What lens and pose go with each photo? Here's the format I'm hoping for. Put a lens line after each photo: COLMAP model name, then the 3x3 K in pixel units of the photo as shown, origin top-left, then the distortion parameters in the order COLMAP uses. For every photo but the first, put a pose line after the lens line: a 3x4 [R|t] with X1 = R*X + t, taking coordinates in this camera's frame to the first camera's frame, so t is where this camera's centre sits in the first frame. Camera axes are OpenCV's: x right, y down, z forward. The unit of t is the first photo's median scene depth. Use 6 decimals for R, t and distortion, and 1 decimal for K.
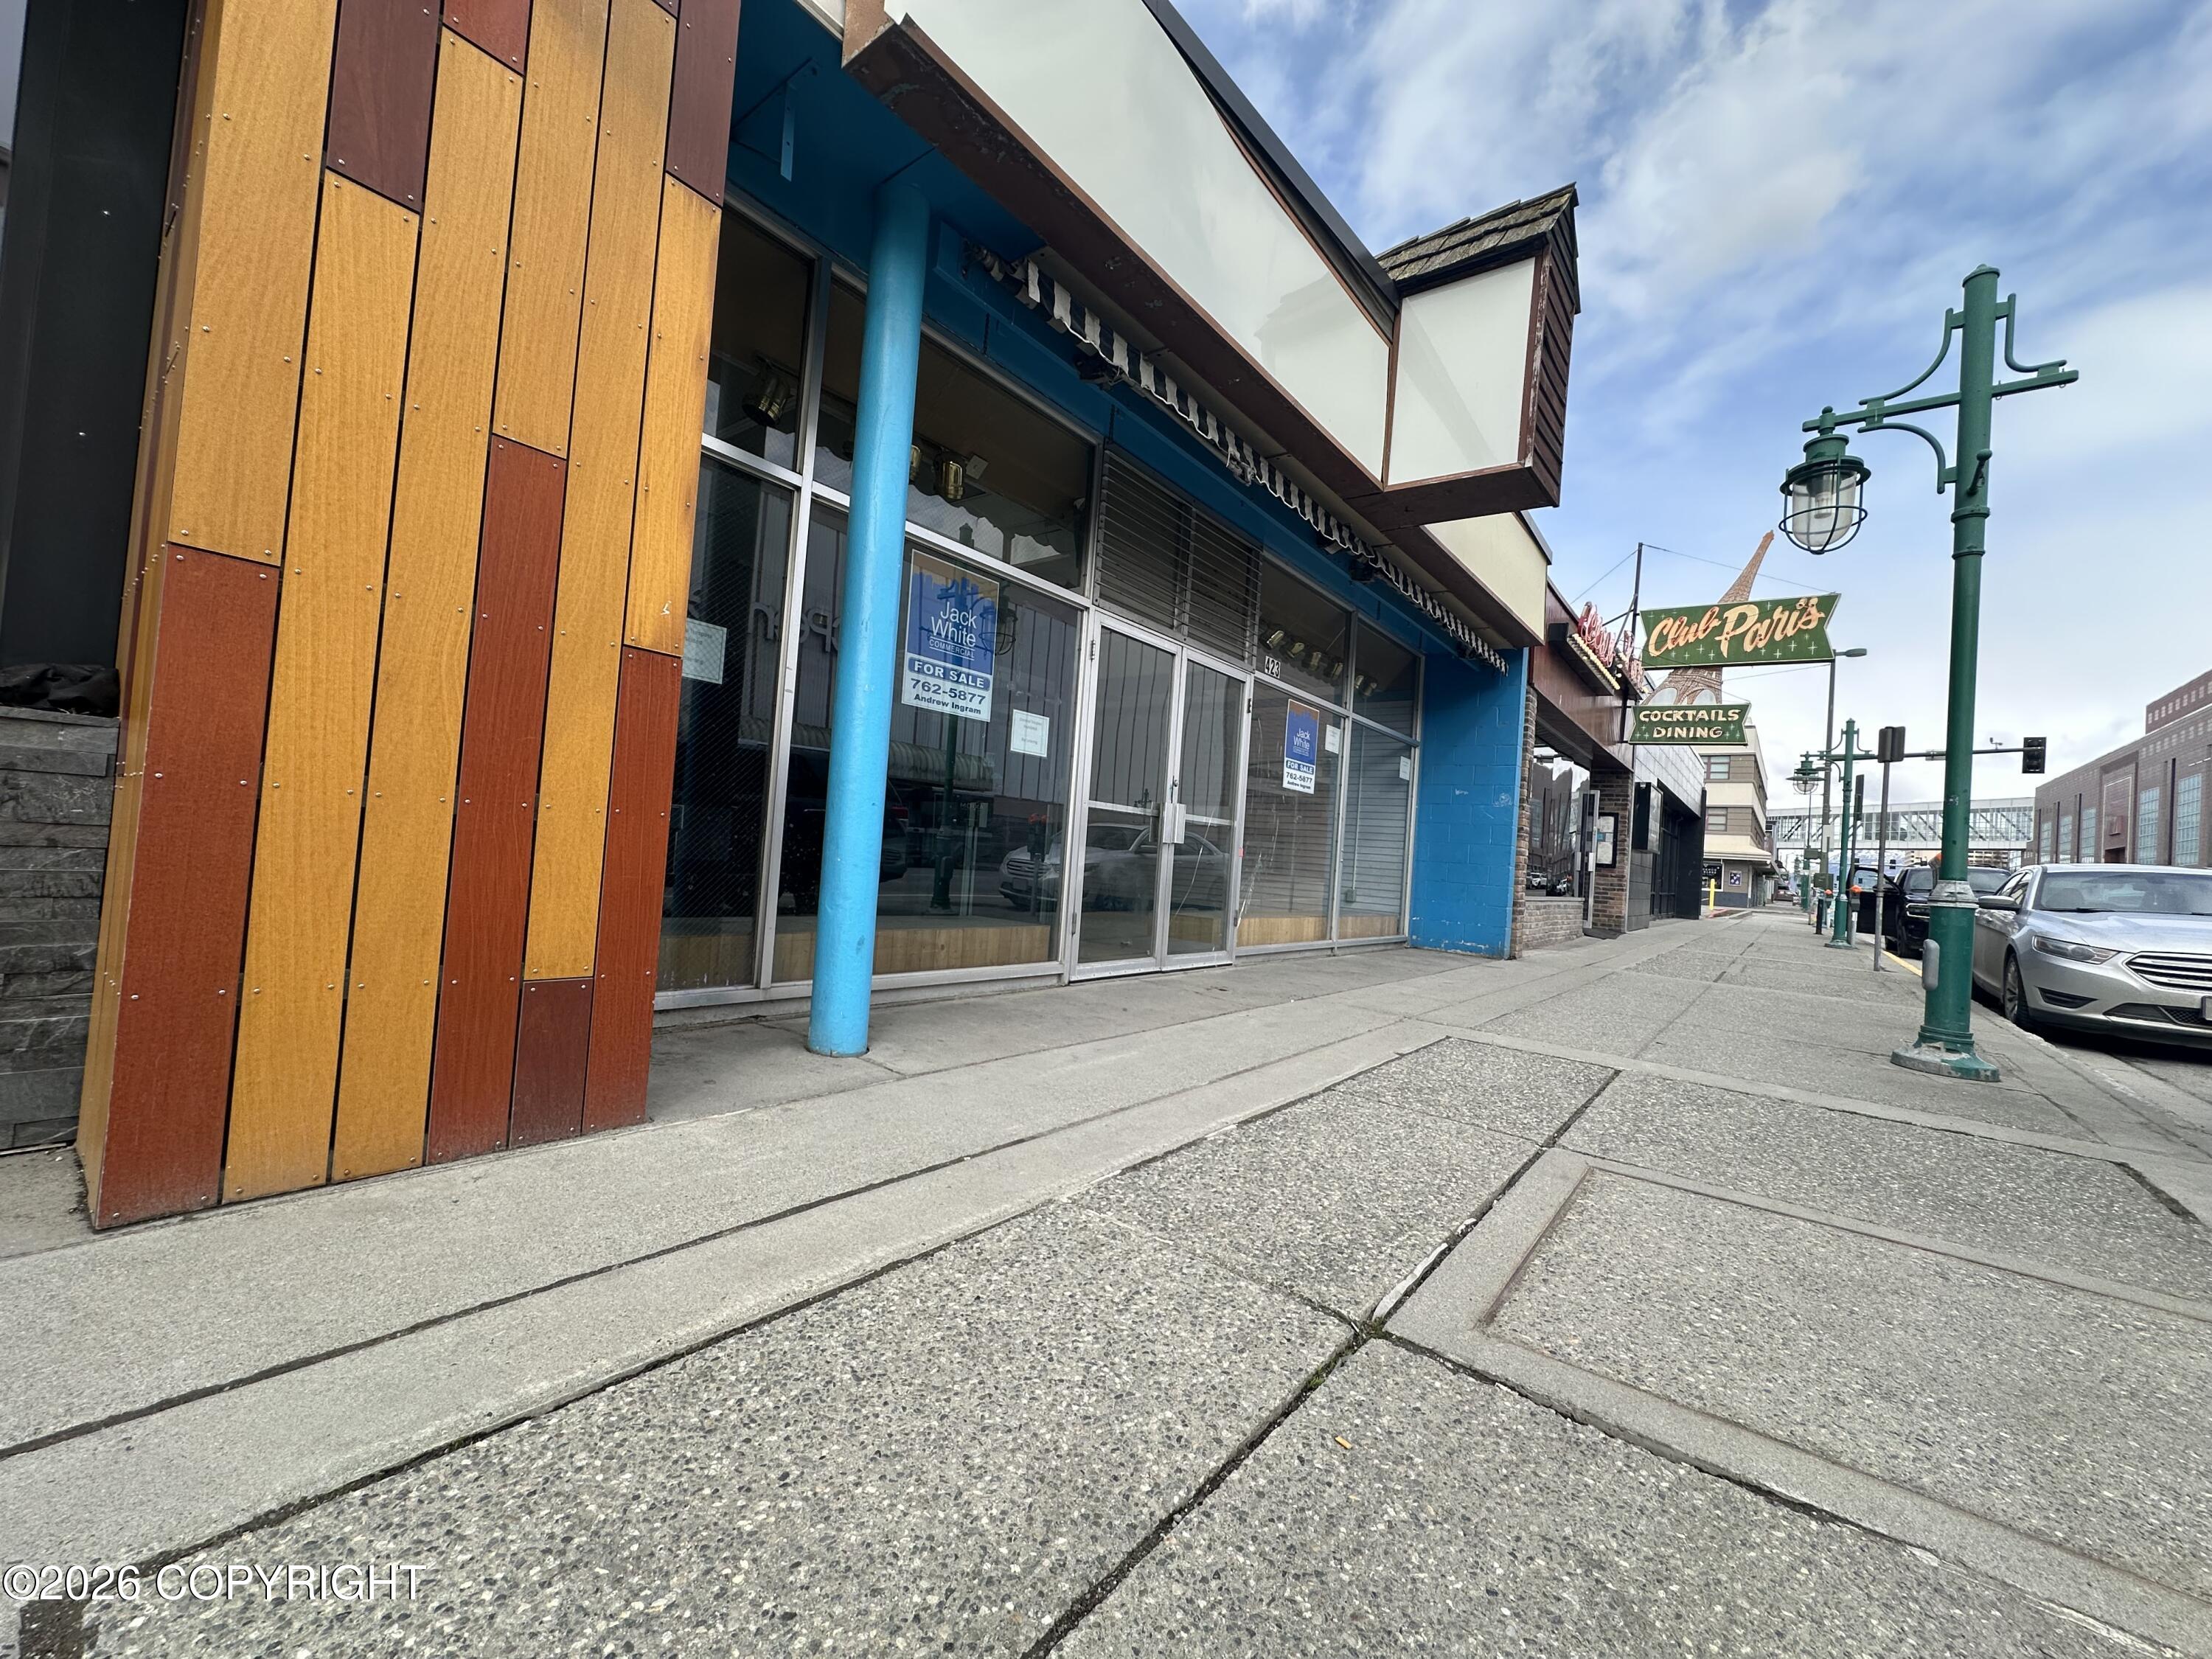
lens RADIAL K [[880.9, 0, 1108.0], [0, 880.9, 832.3], [0, 0, 1]] dist [-0.001618, 0.000626]
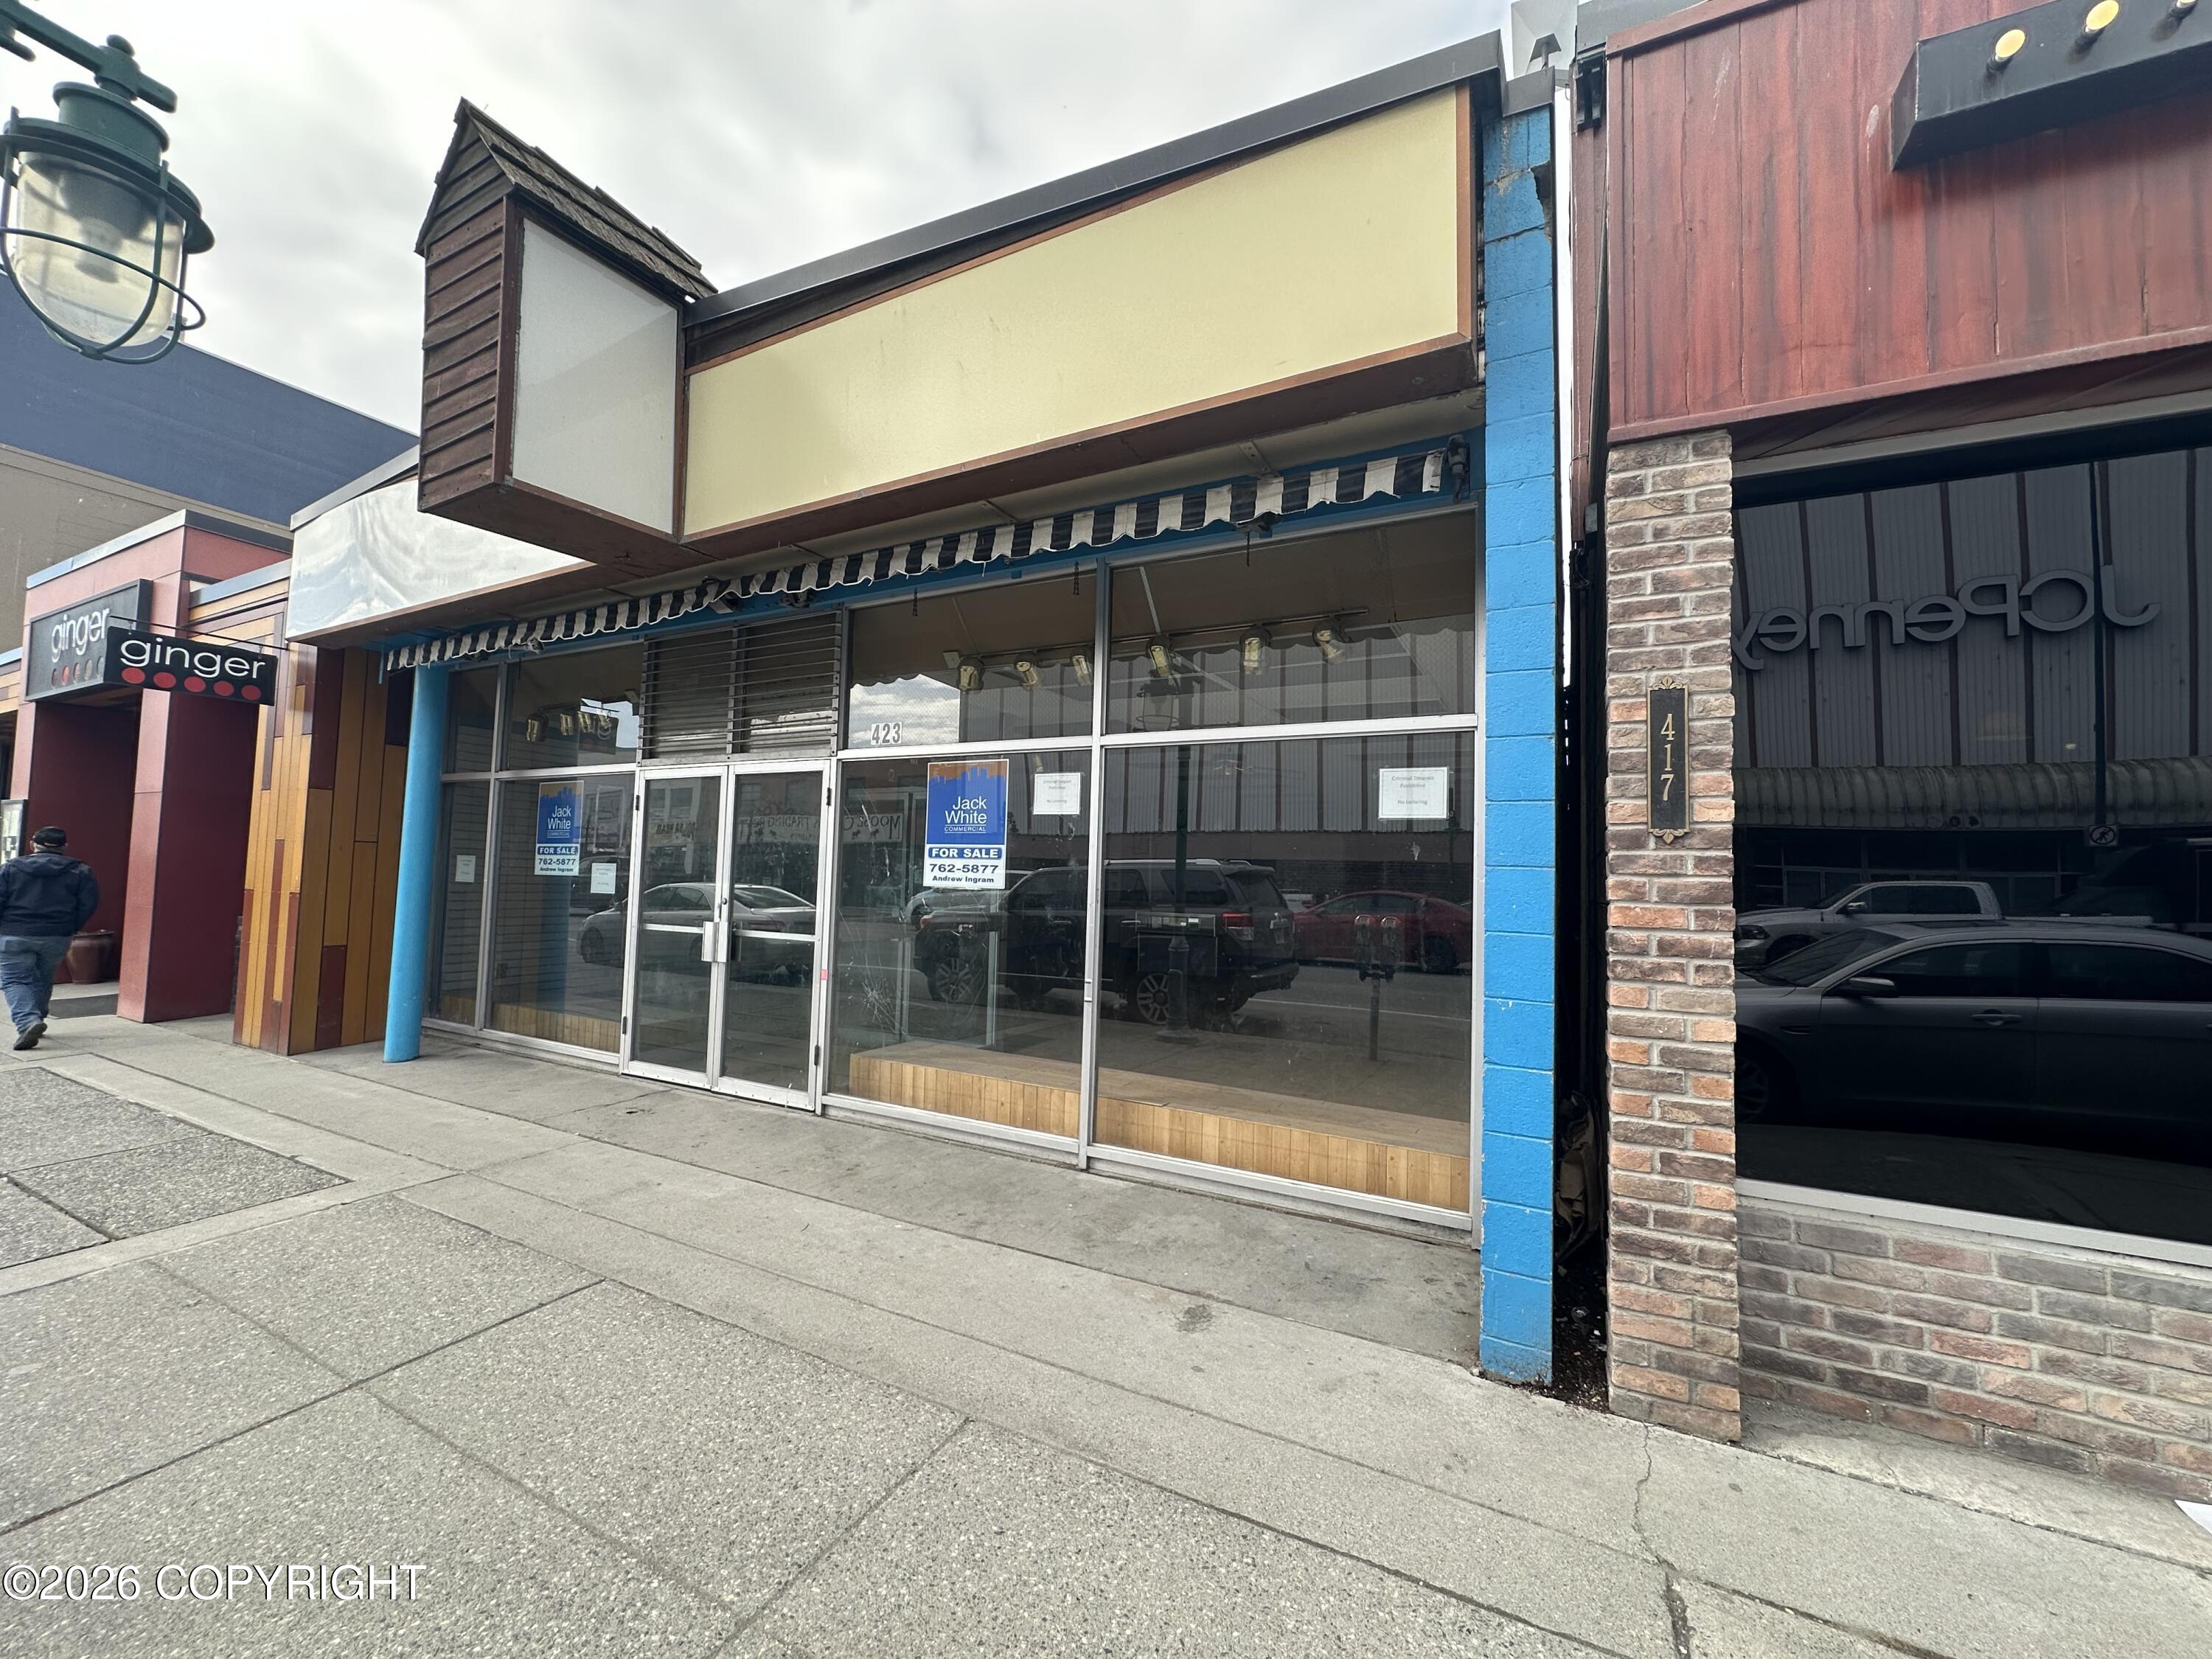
lens RADIAL K [[880.9, 0, 1108.0], [0, 880.9, 832.3], [0, 0, 1]] dist [-0.001618, 0.000626]
pose [[0.173721, -0.116526, -0.977877, 1.365863], [0.011725, 0.993149, -0.116263, -0.014658], [0.984725, 0.008732, 0.173897, 1.503161]]
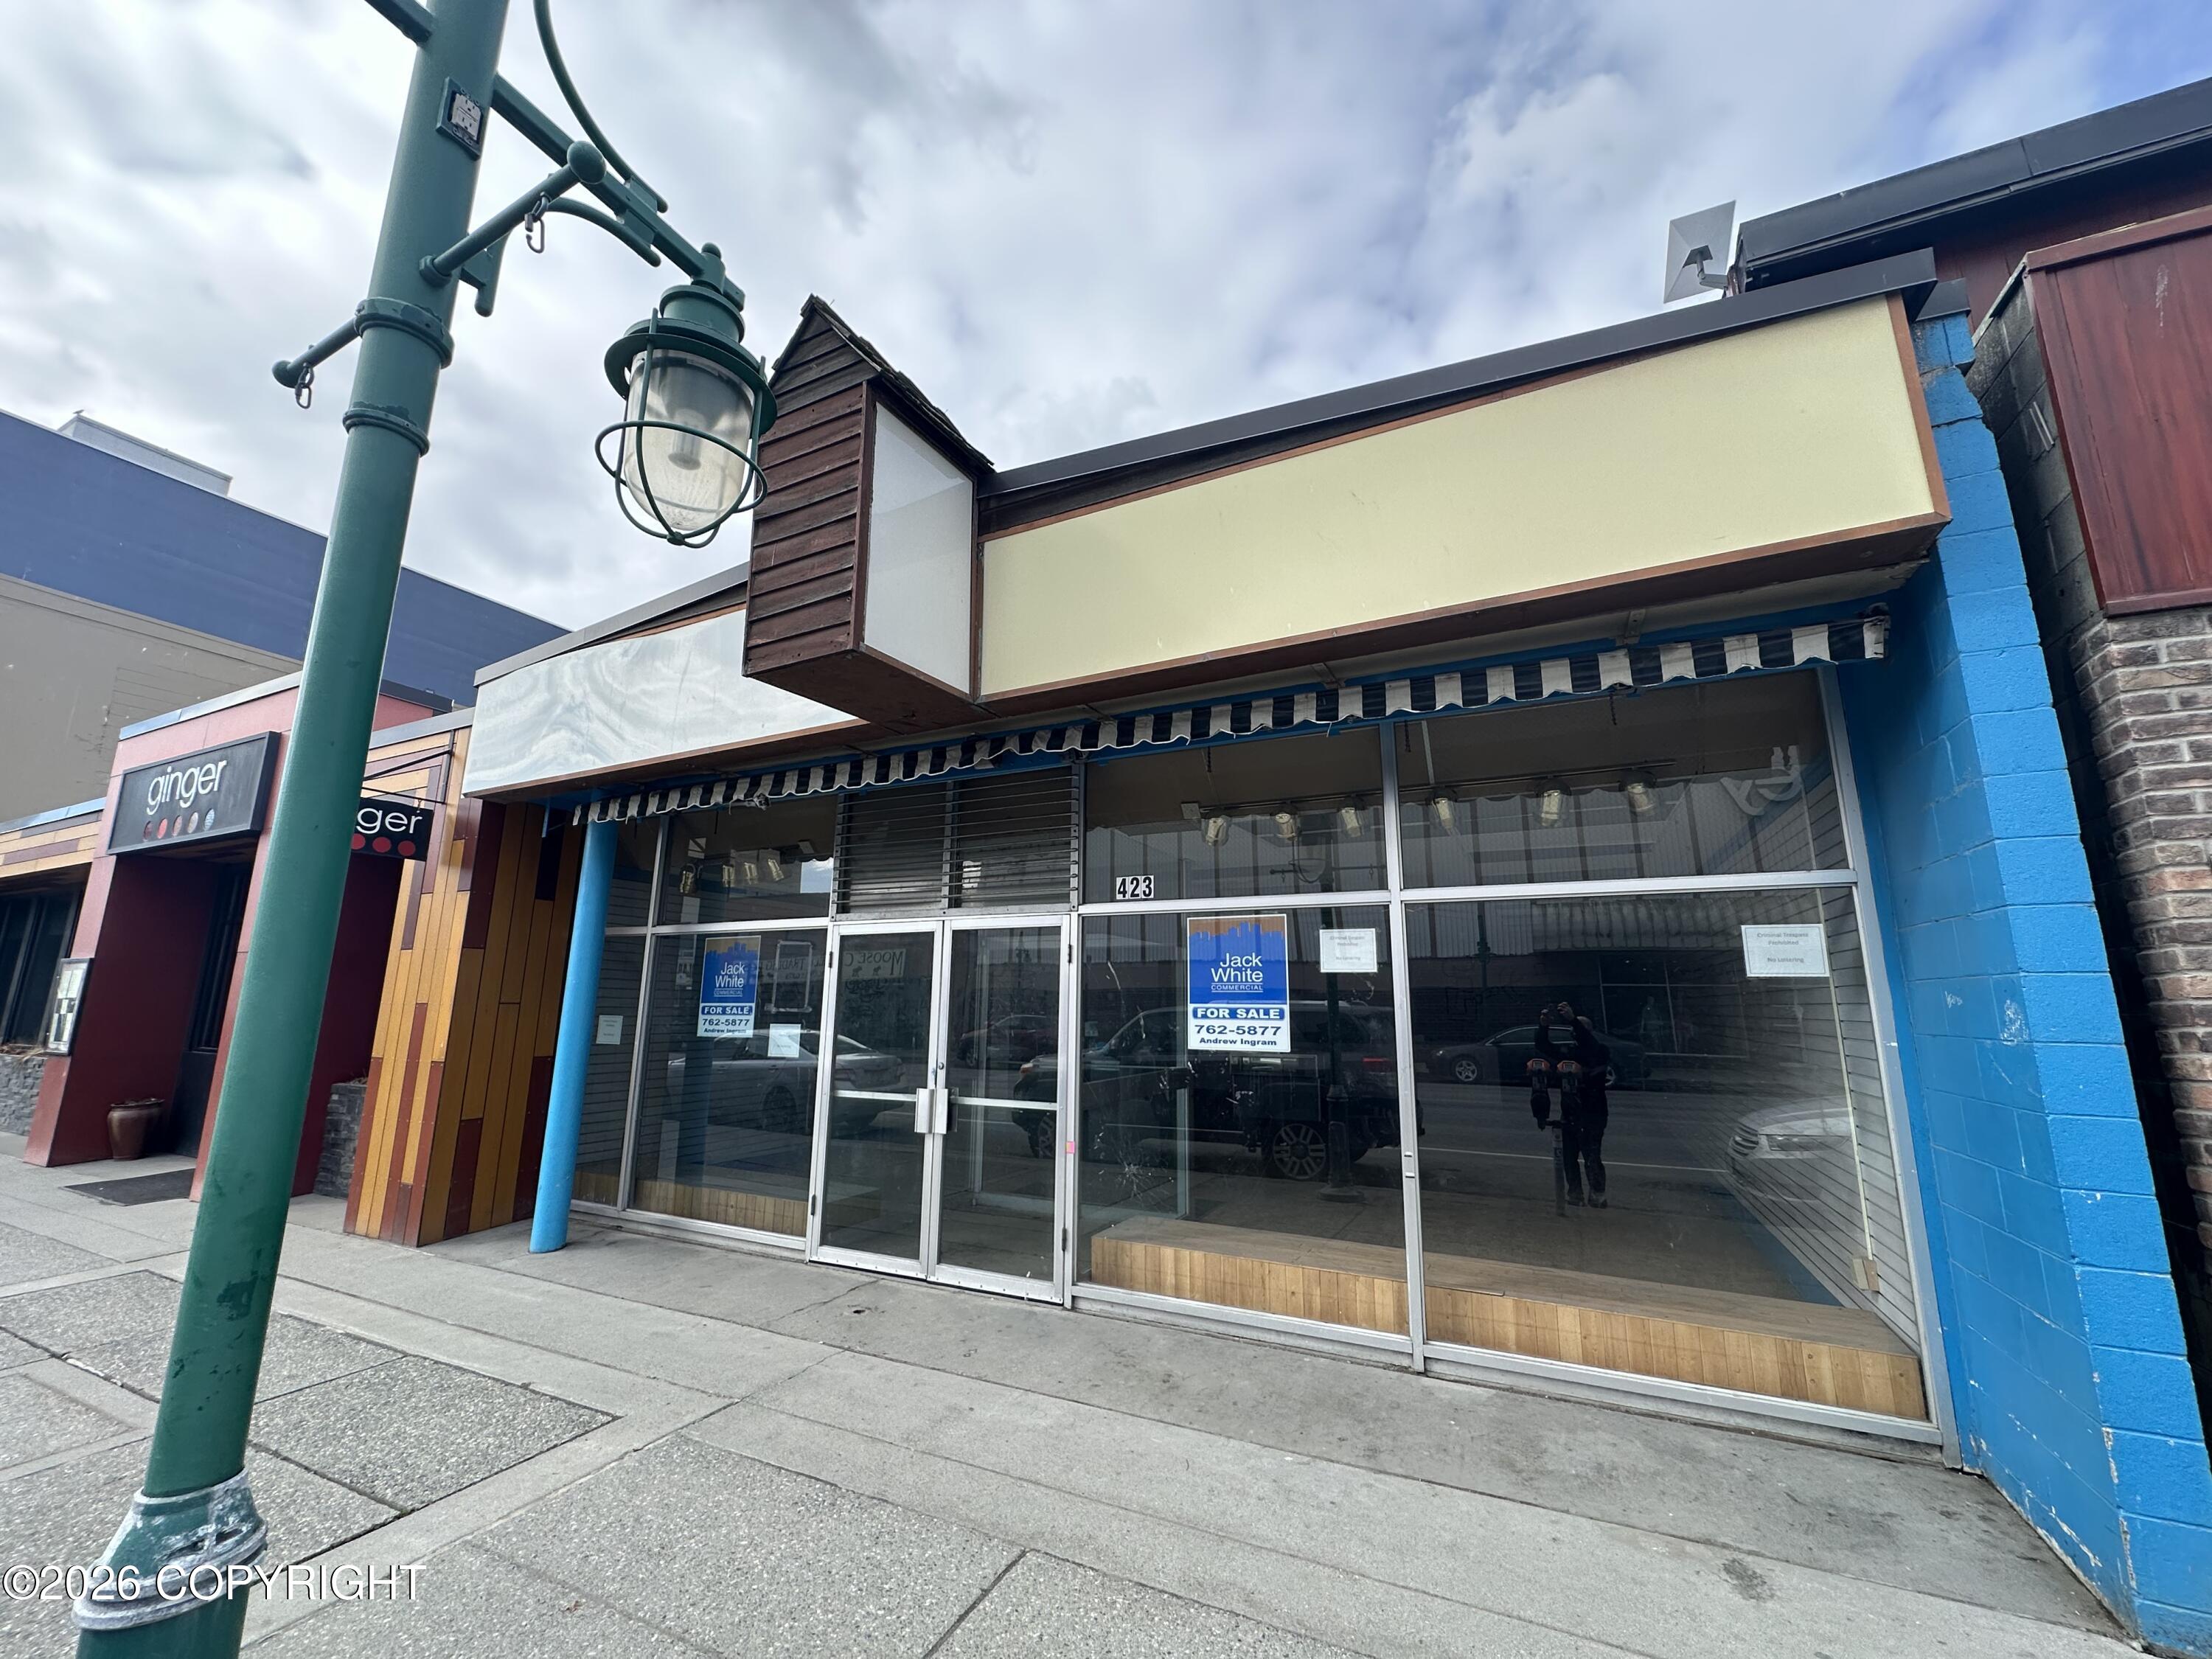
lens RADIAL K [[880.9, 0, 1108.0], [0, 880.9, 832.3], [0, 0, 1]] dist [-0.001618, 0.000626]
pose [[0.198795, -0.256132, -0.945979, 1.276328], [0.031514, 0.966416, -0.255043, -0.061513], [0.979534, 0.020890, 0.200191, 1.176542]]
